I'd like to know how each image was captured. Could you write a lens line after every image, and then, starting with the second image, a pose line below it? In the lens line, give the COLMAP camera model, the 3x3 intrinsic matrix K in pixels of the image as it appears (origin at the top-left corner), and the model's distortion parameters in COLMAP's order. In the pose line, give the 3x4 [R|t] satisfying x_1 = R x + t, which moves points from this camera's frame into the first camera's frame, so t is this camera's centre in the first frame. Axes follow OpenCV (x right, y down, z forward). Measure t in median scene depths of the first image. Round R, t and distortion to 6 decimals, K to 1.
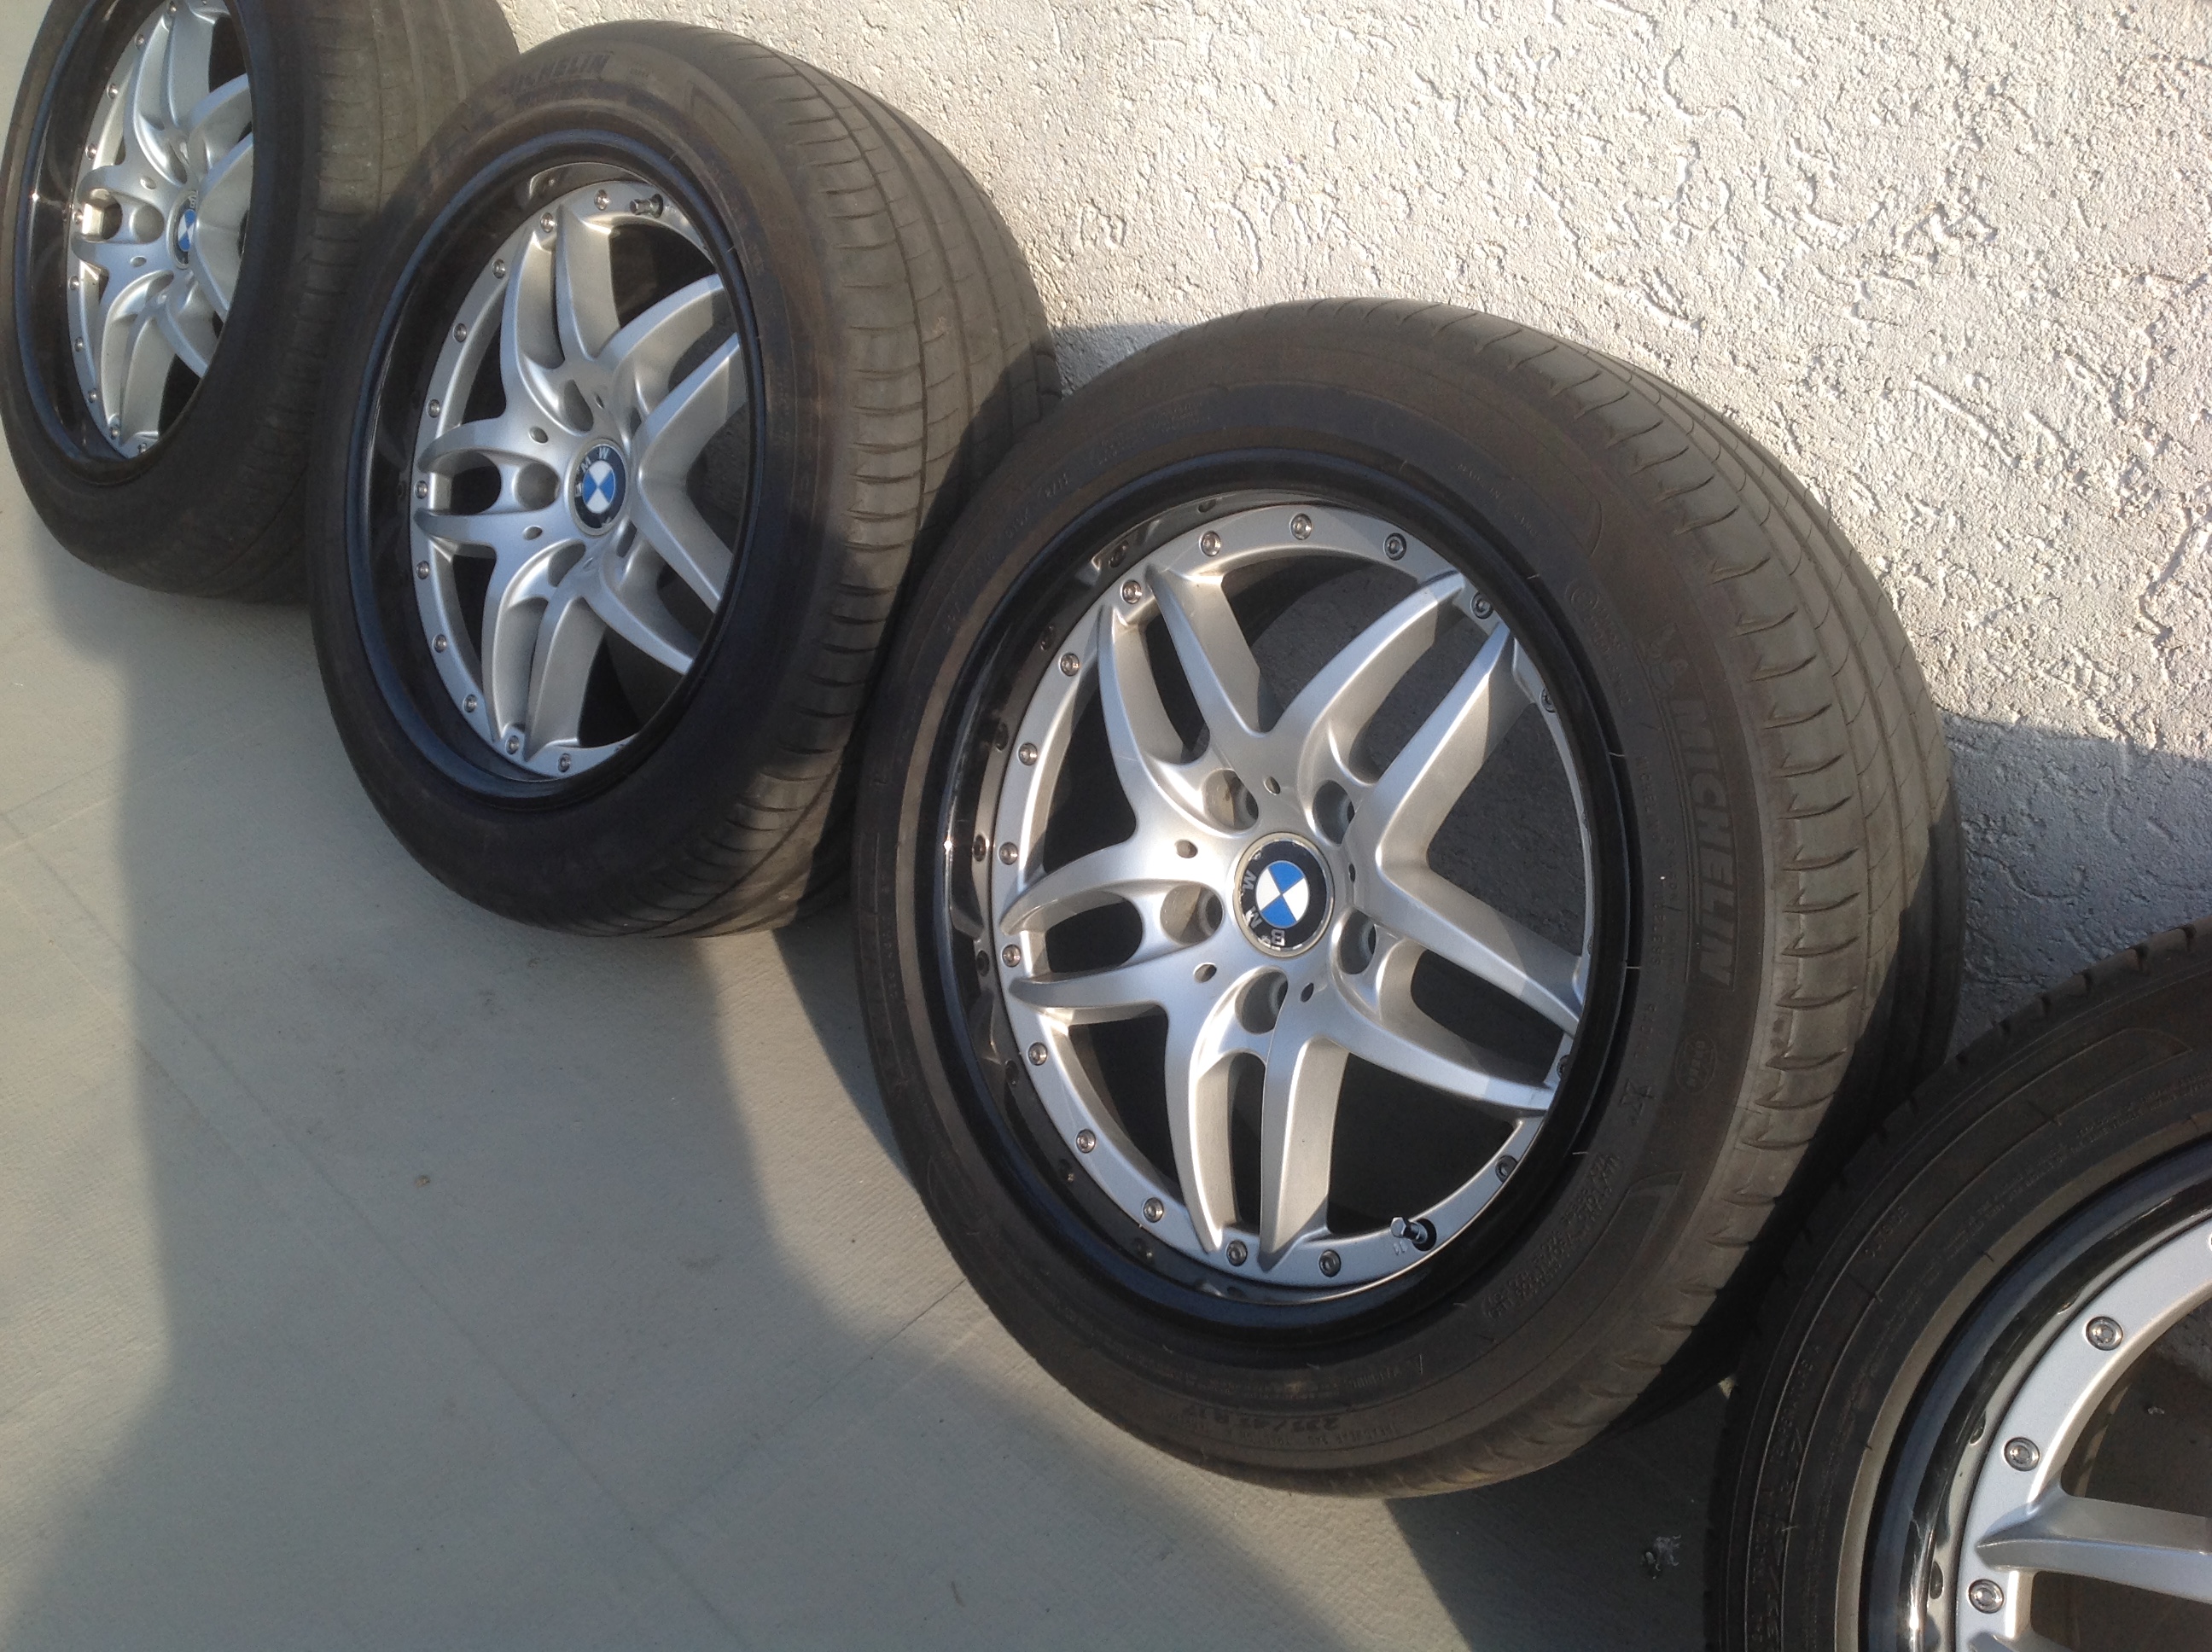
lens RADIAL K [[2090.5, 0, 1120.7], [0, 2090.5, 863.6], [0, 0, 1]] dist [0.177240, -0.404257]
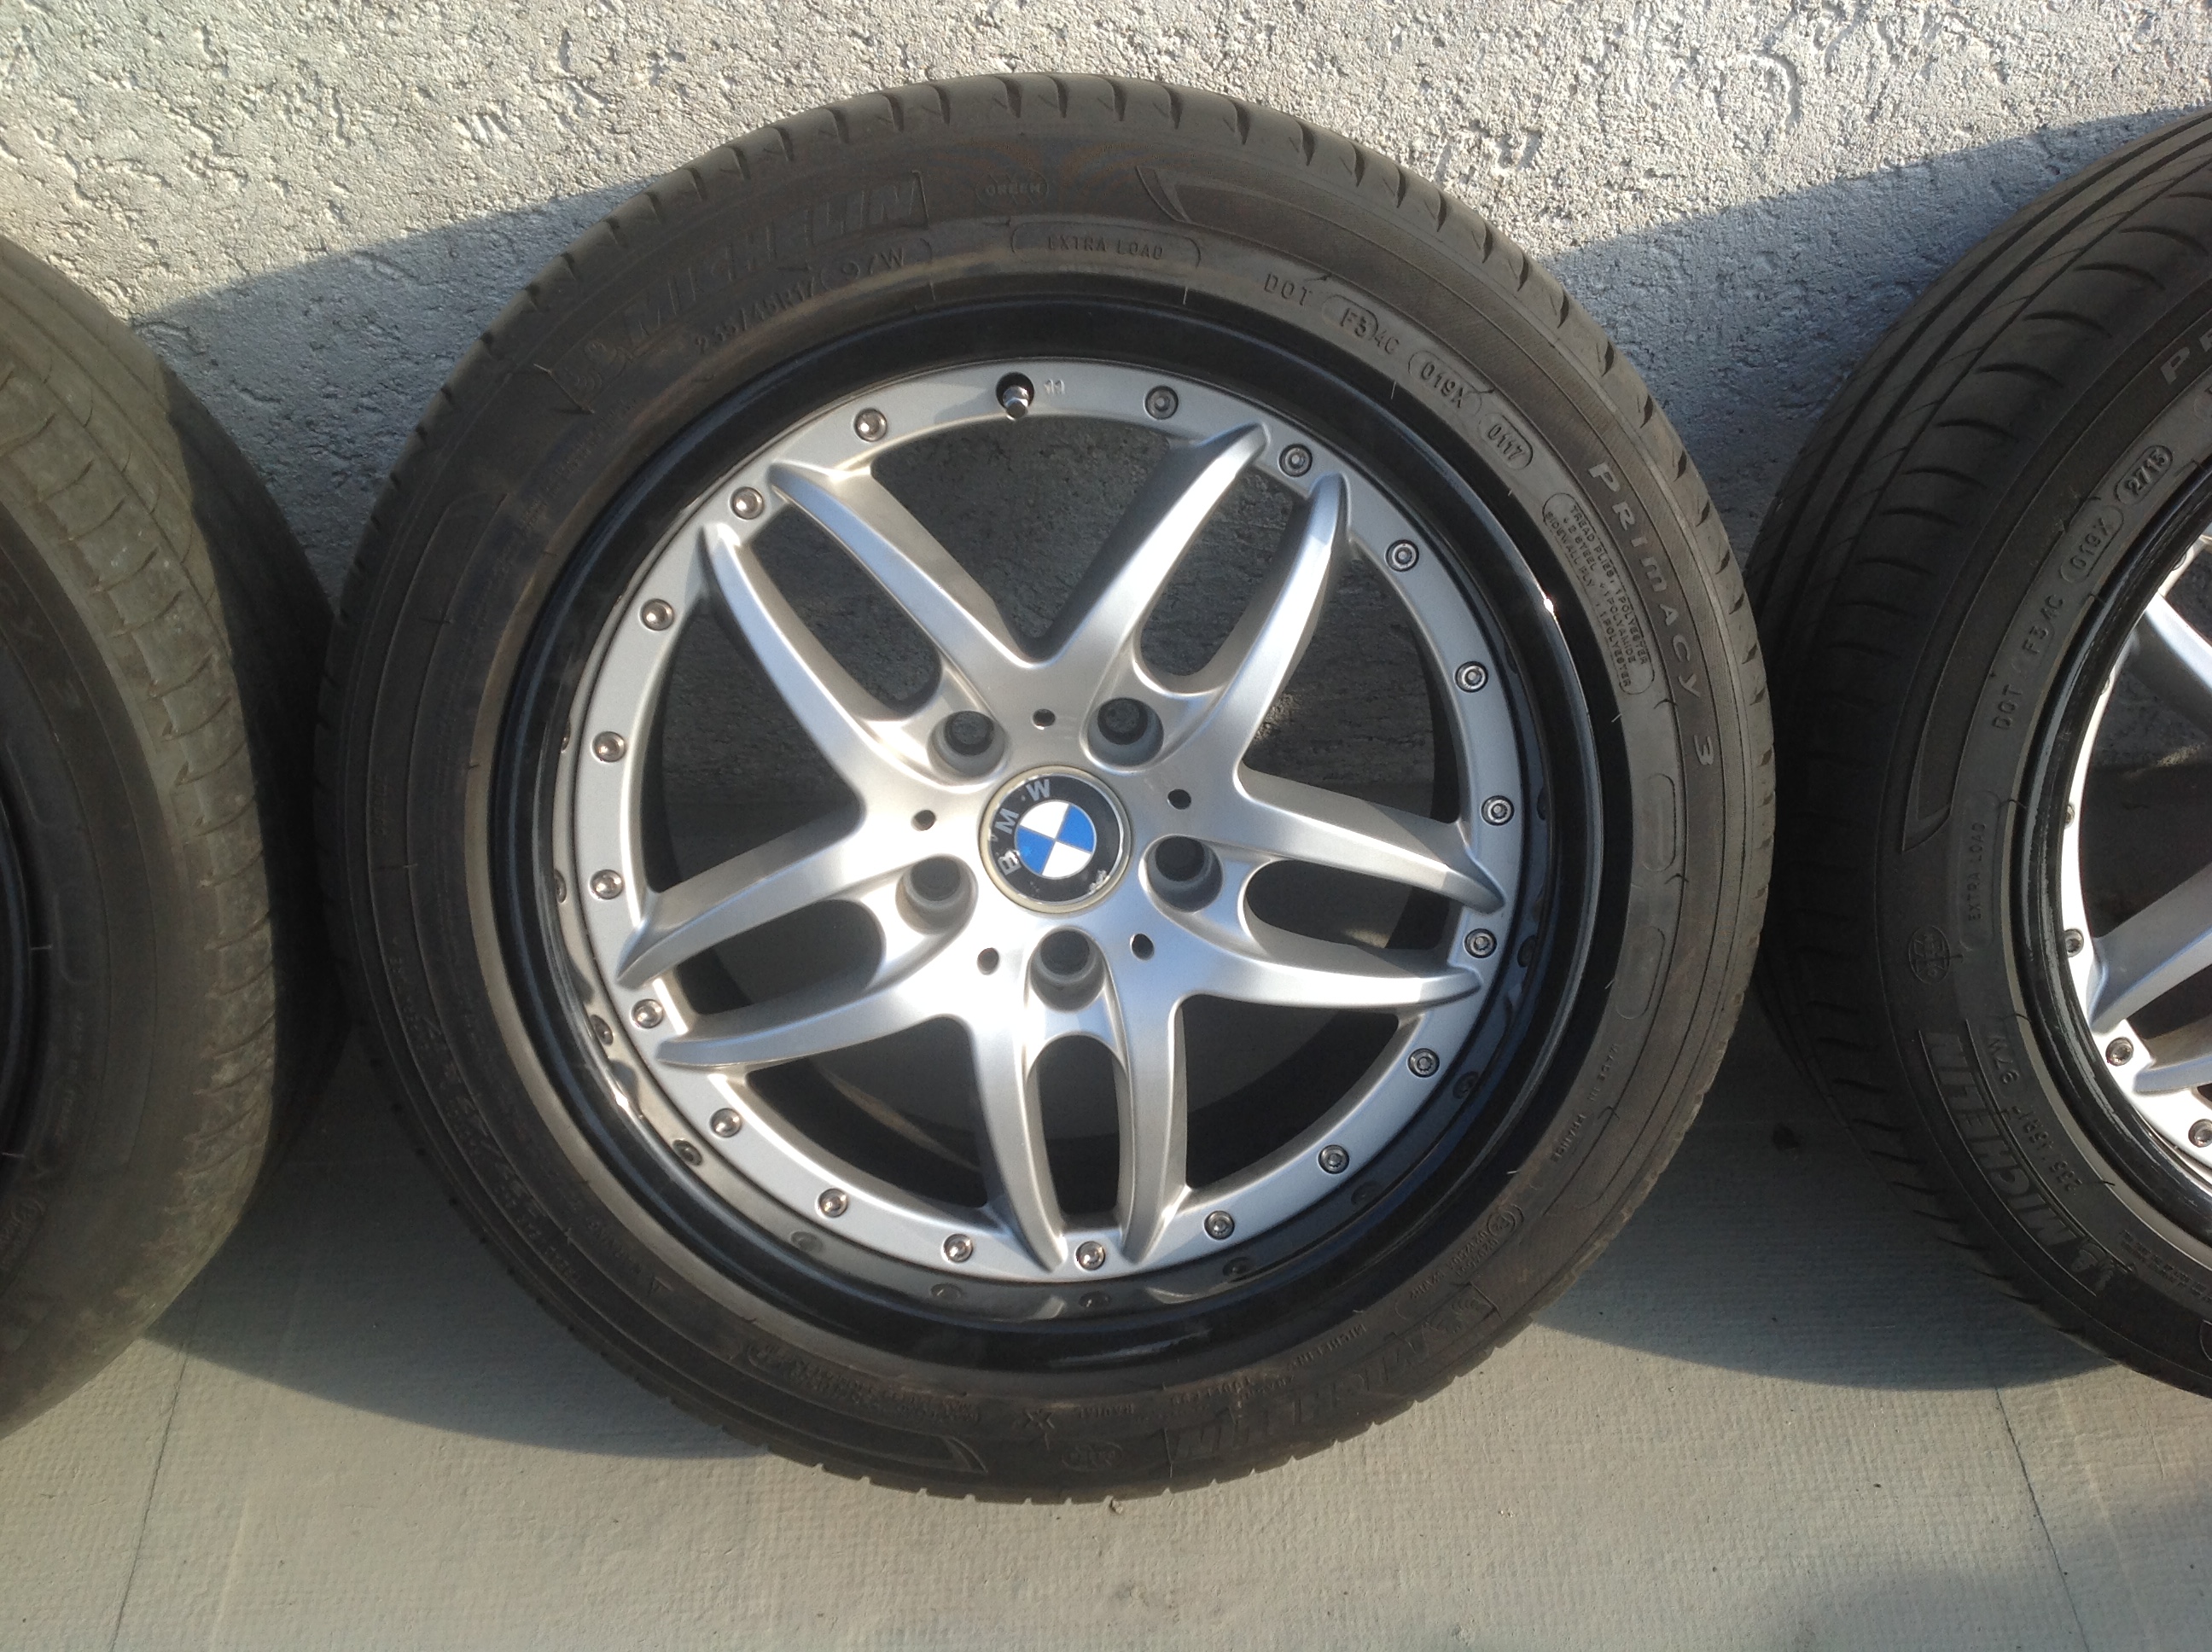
lens RADIAL K [[2152.1, 0, 1110.5], [0, 2152.1, 873.9], [0, 0, 1]] dist [0.107199, -0.211690]
pose [[0.662943, -0.530638, 0.528139, -0.777235], [0.454593, 0.845812, 0.279189, -0.457198], [-0.594854, 0.055002, 0.801949, 0.641686]]
